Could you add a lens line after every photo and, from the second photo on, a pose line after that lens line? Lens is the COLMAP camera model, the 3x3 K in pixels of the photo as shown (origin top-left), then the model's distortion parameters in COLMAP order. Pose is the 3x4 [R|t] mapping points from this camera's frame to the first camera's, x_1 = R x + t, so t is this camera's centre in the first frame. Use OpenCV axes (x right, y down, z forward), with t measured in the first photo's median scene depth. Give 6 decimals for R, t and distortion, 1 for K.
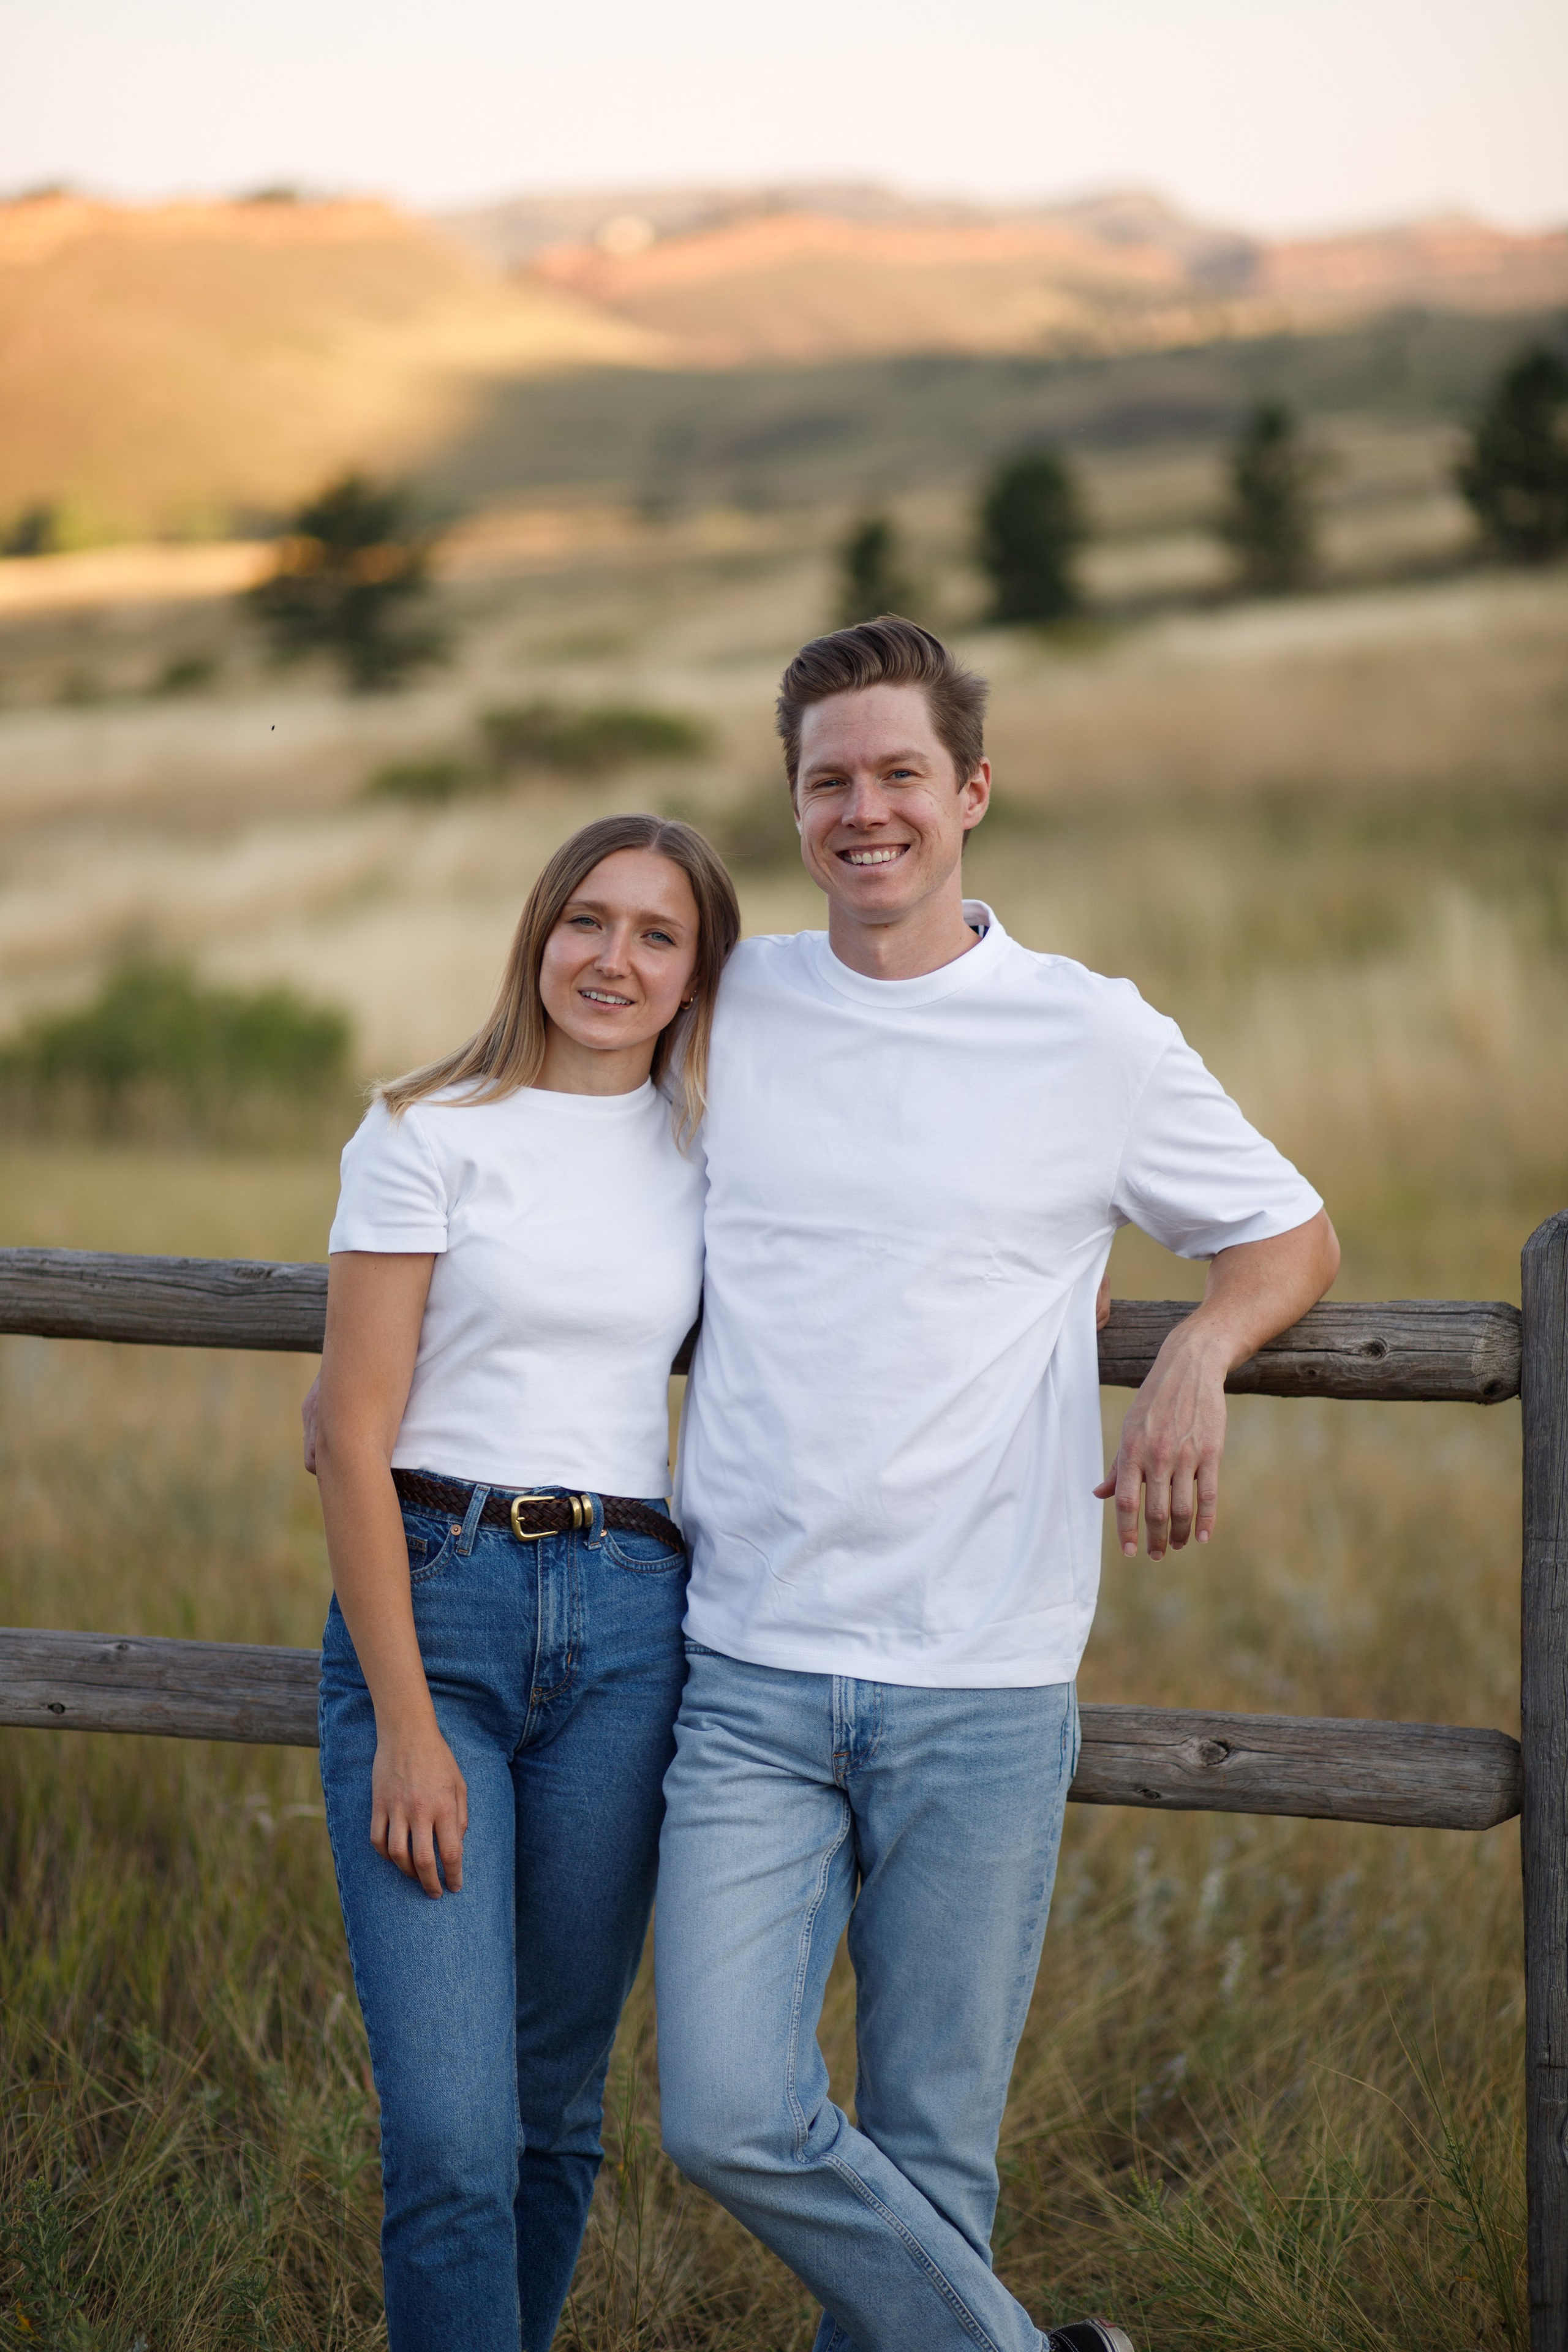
lens RADIAL K [[5722.9, 0, 775.6], [0, 5722.9, 1385.1], [0, 0, 1]] dist [-0.138982, 0.678241]
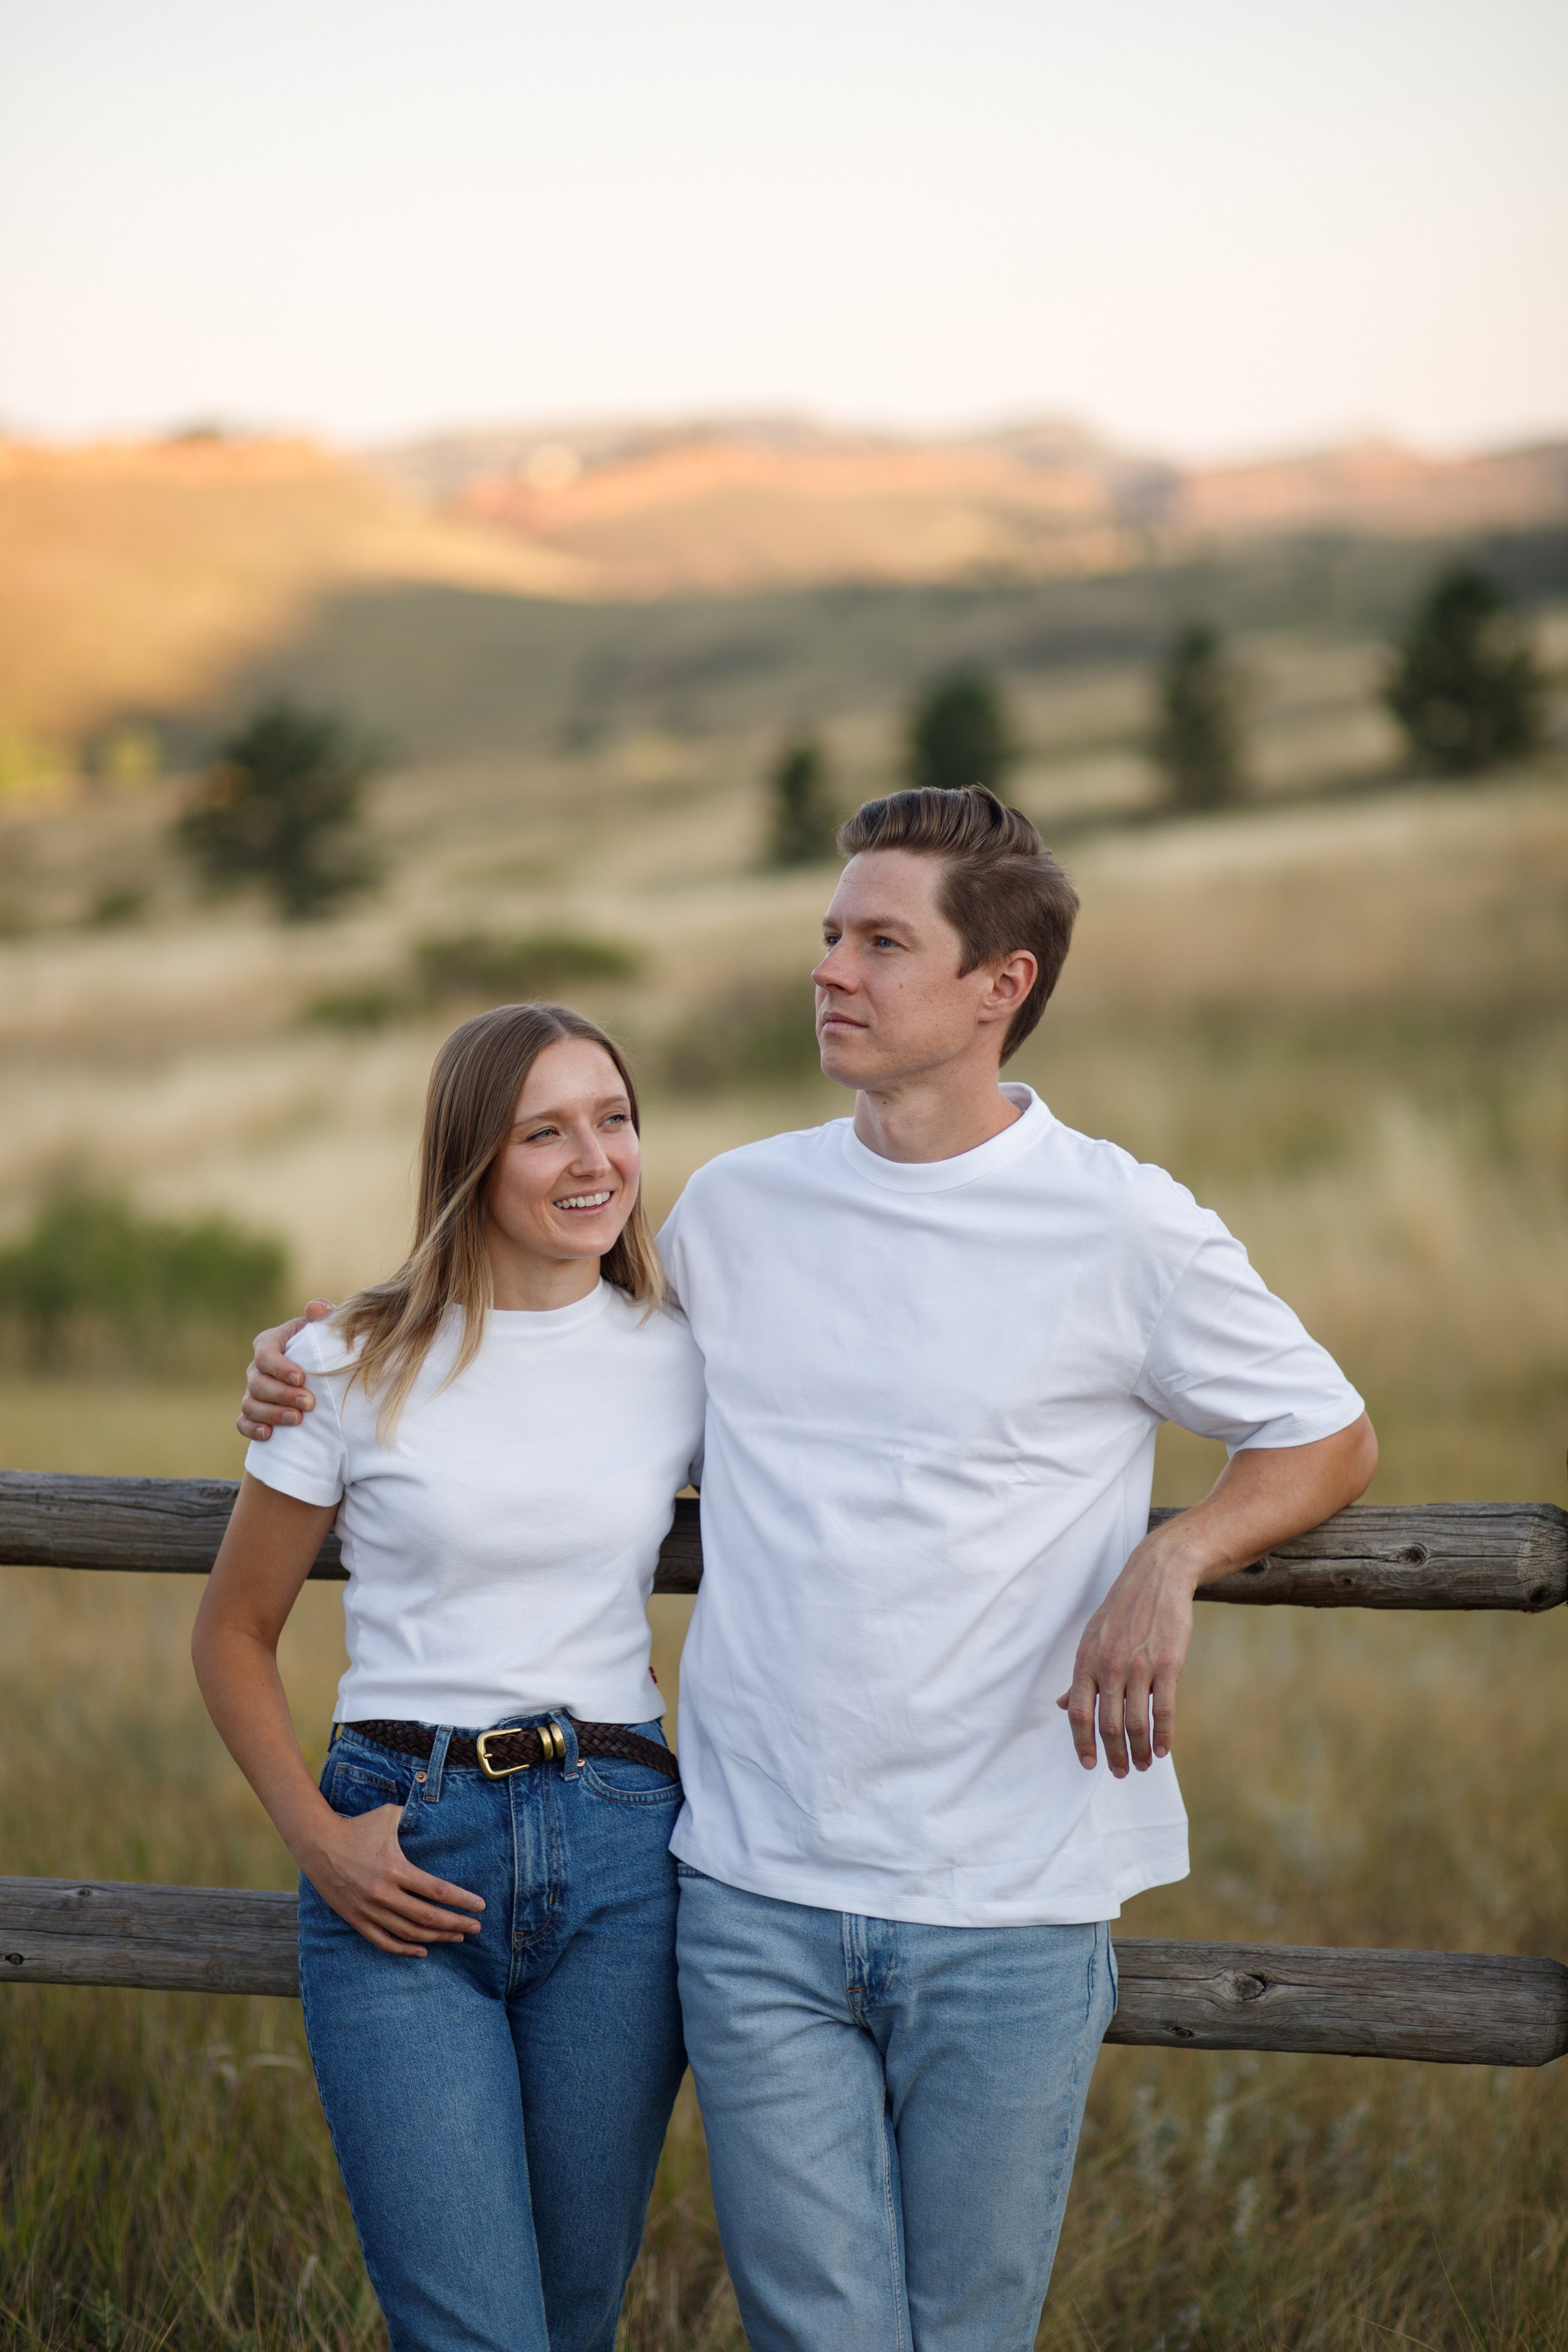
lens RADIAL K [[5748.5, 0, 784.0], [0, 5748.5, 1176.0], [0, 0, 1]] dist [-0.245006, 1.806696]
pose [[0.999808, -0.014171, 0.013540, -0.010305], [0.015163, 0.996977, -0.076202, 0.001702], [-0.012420, 0.076393, 0.997000, 0.051447]]
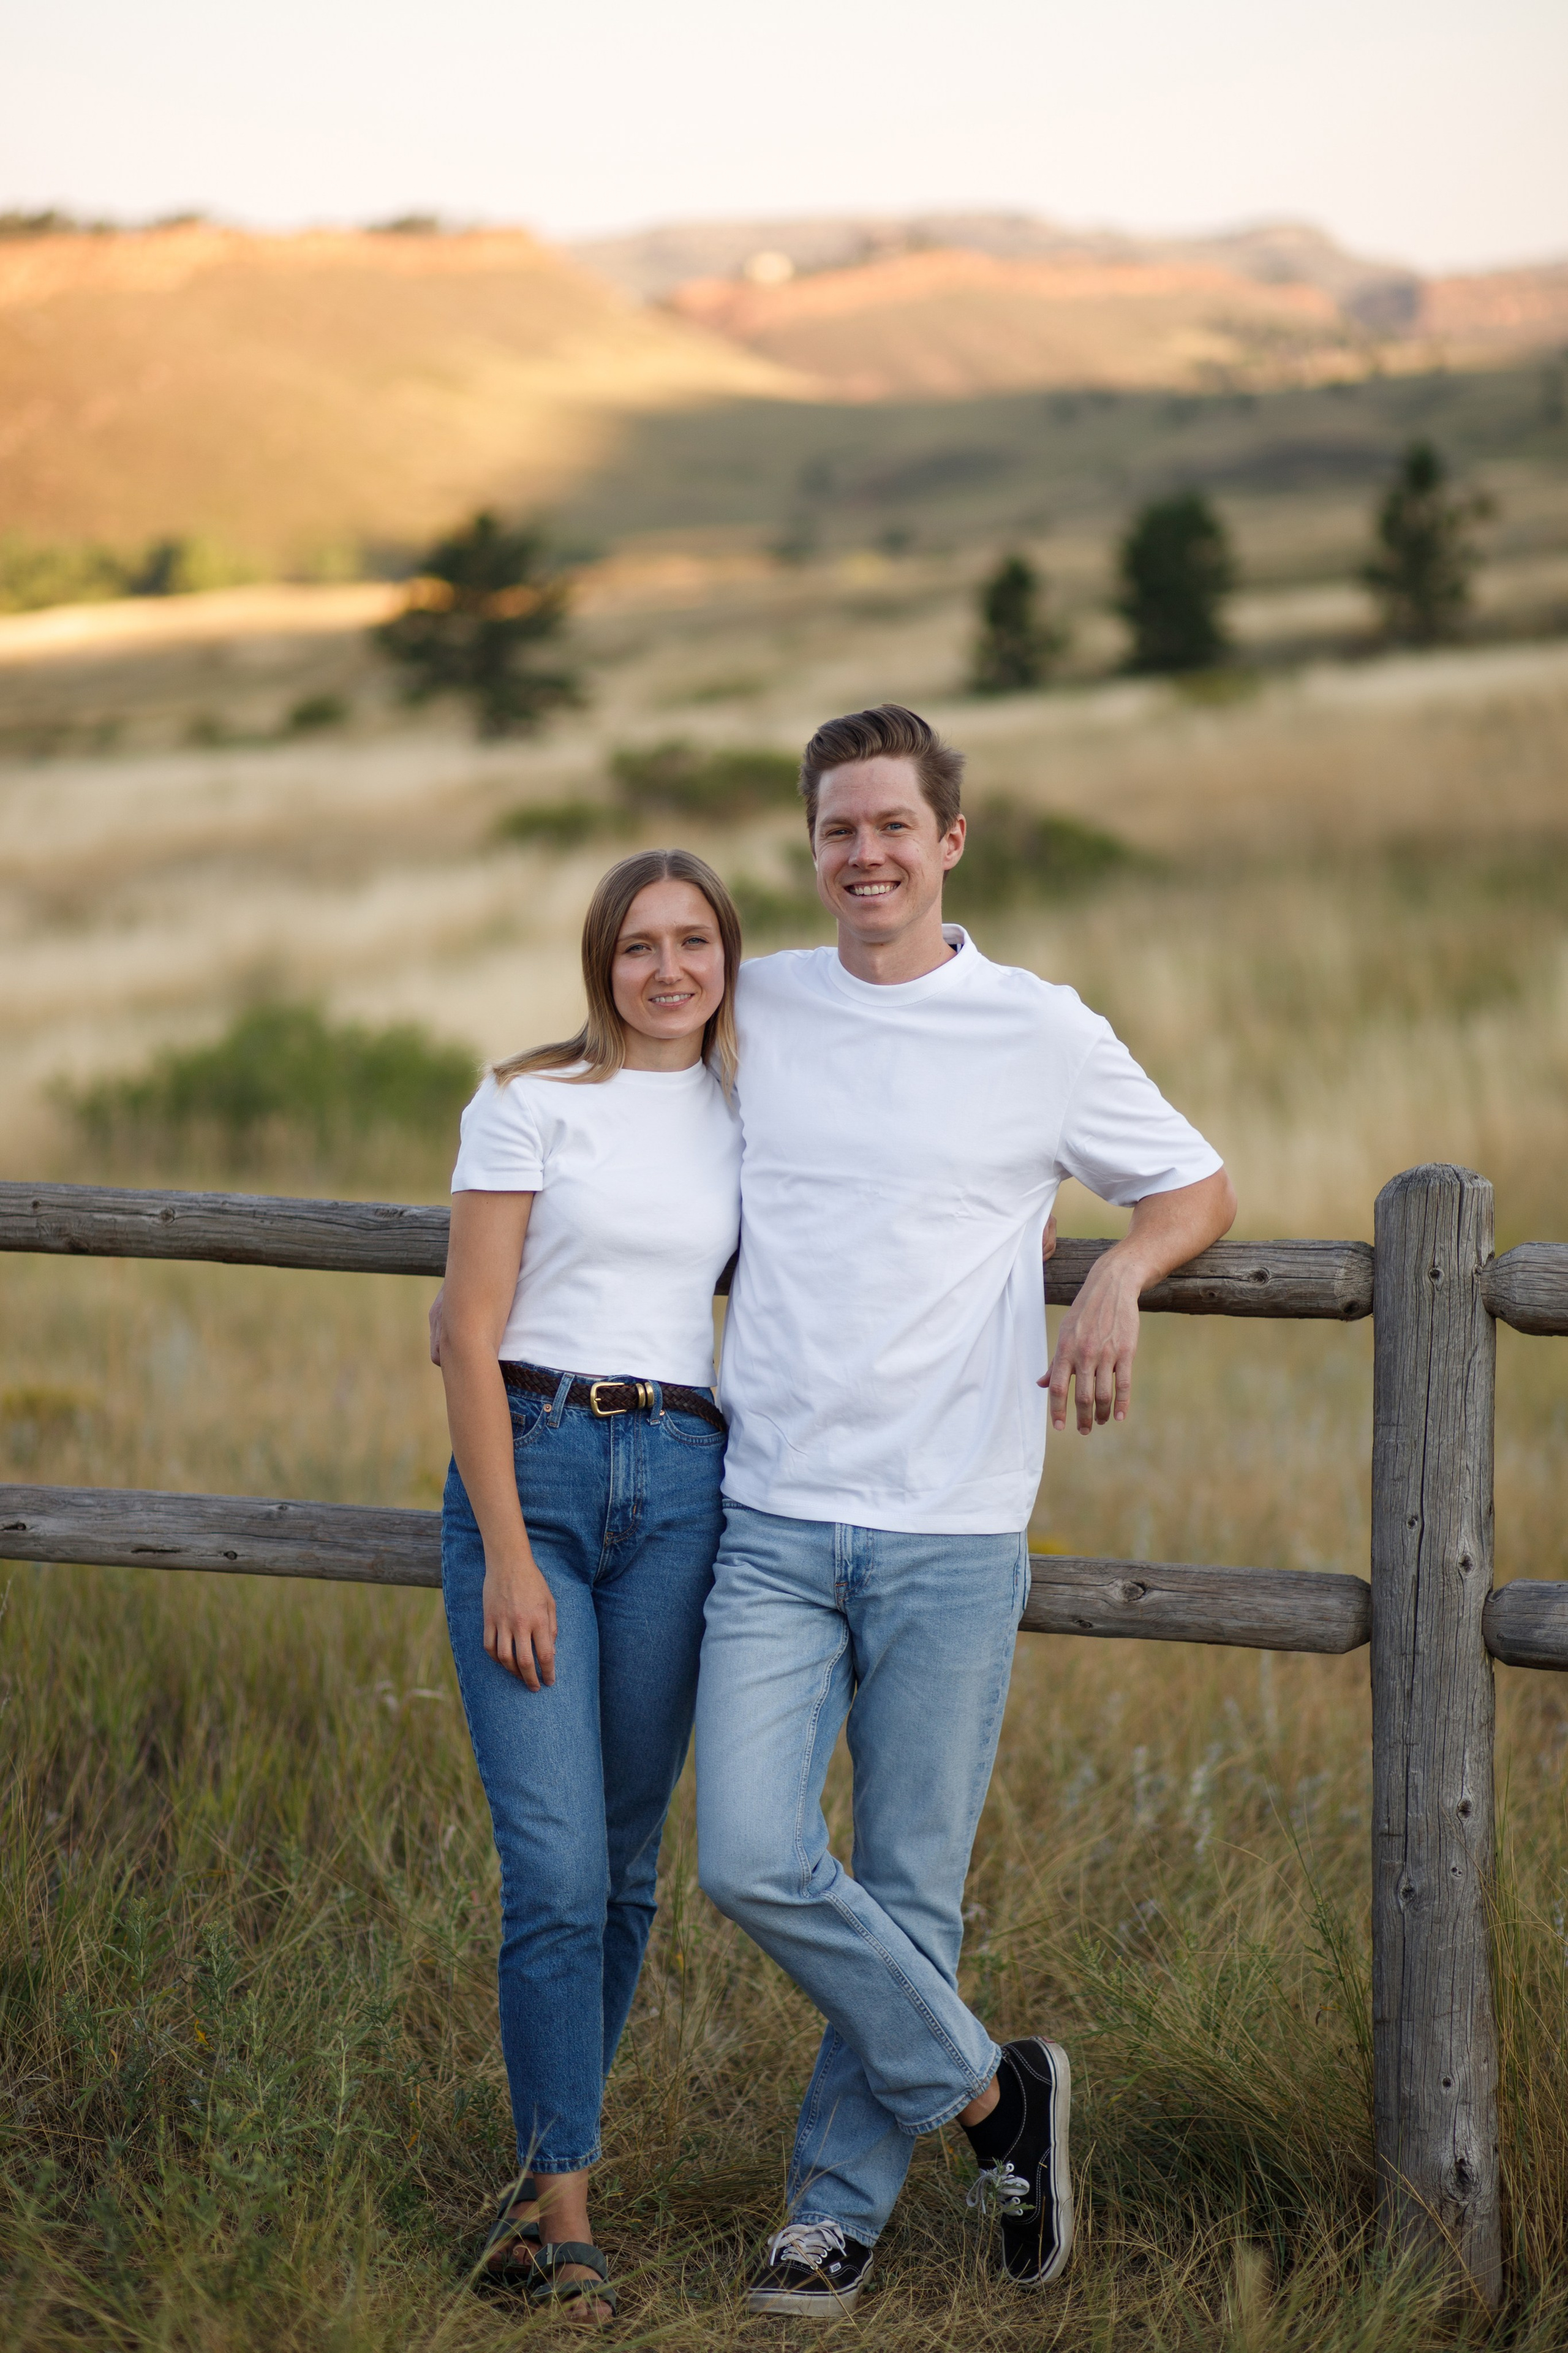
lens RADIAL K [[5953.0, 0, 903.4], [0, 5953.0, 1554.7], [0, 0, 1]] dist [-0.101008, -0.896426]
pose [[0.999935, 0.011202, -0.002092, 0.026494], [-0.011166, 0.999804, 0.016341, 0.033434], [0.002275, -0.016317, 0.999864, -0.322606]]
